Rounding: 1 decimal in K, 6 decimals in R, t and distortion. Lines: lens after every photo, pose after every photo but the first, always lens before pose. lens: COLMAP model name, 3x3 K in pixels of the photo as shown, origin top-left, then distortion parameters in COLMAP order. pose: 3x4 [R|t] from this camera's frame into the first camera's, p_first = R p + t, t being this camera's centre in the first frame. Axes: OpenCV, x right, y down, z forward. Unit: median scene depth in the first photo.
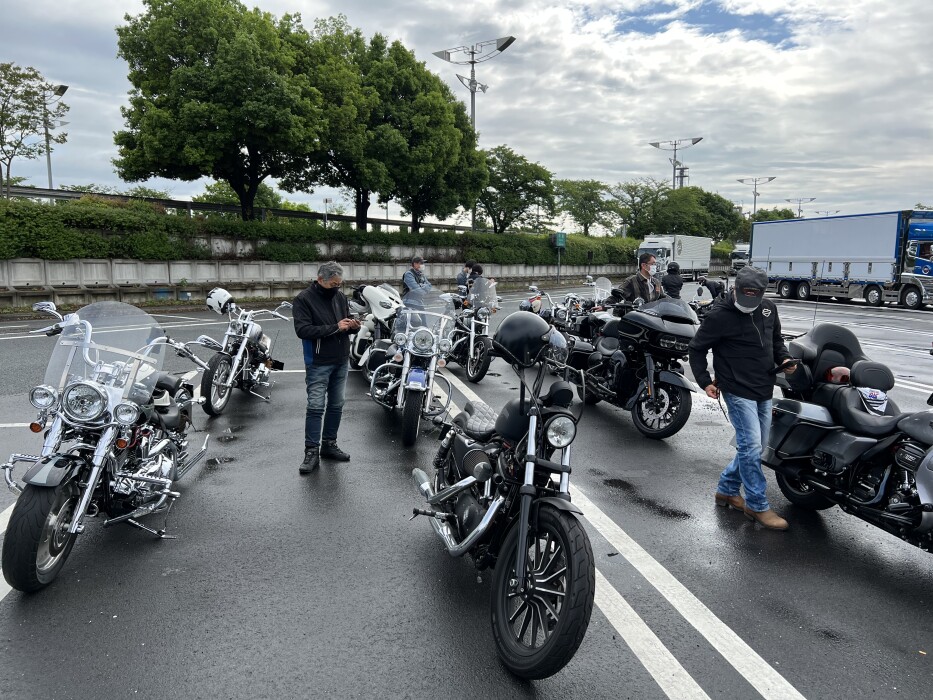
lens RADIAL K [[704.8, 0, 469.3], [0, 704.8, 349.0], [0, 0, 1]] dist [0.057639, -0.062139]
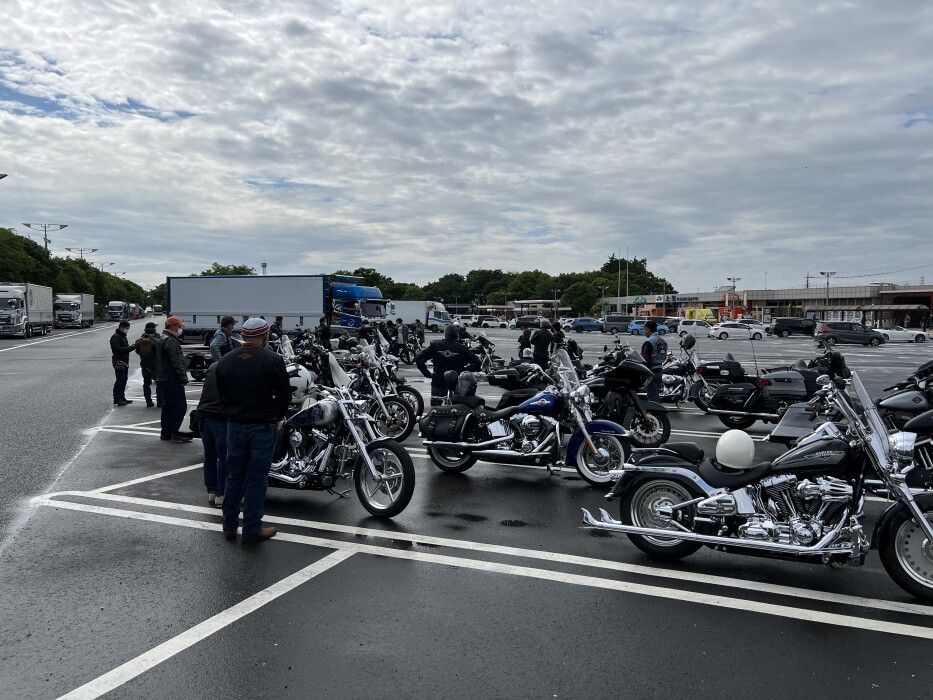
lens RADIAL K [[704.8, 0, 465.8], [0, 704.8, 365.6], [0, 0, 1]] dist [0.057639, -0.062139]
pose [[0.563807, -0.059942, 0.823728, -0.174990], [0.098825, 0.995093, 0.004770, -0.013170], [-0.819973, 0.078716, 0.566965, 0.082075]]
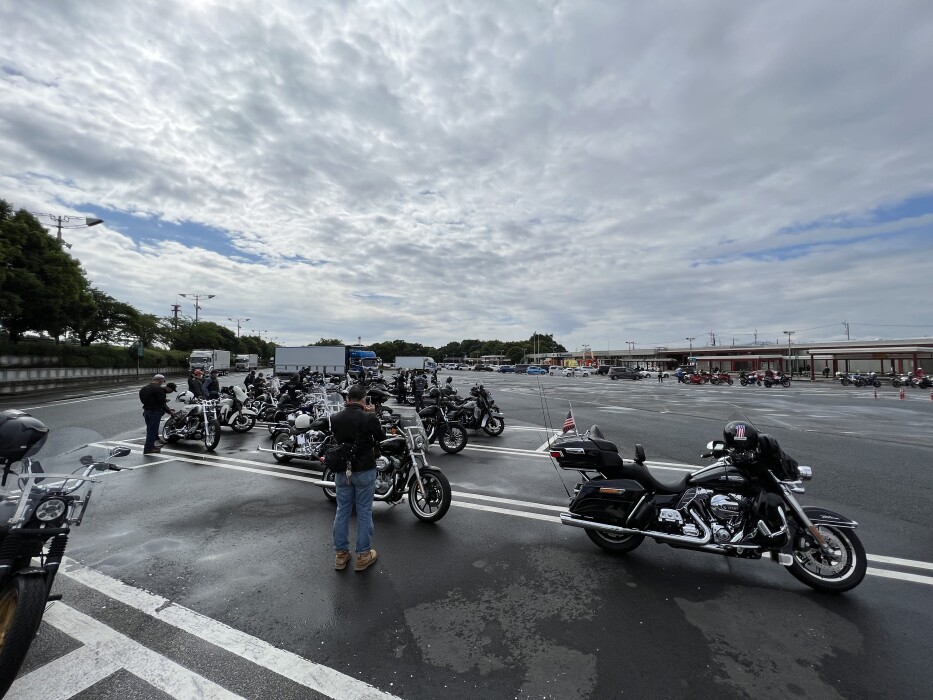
lens RADIAL K [[376.0, 0, 465.9], [0, 376.0, 348.1], [0, 0, 1]] dist [0.002011, 0.000219]
pose [[0.571815, 0.030044, 0.819833, -0.155809], [0.100807, 0.989183, -0.106561, -0.001674], [-0.814166, 0.143578, 0.562600, -0.056141]]
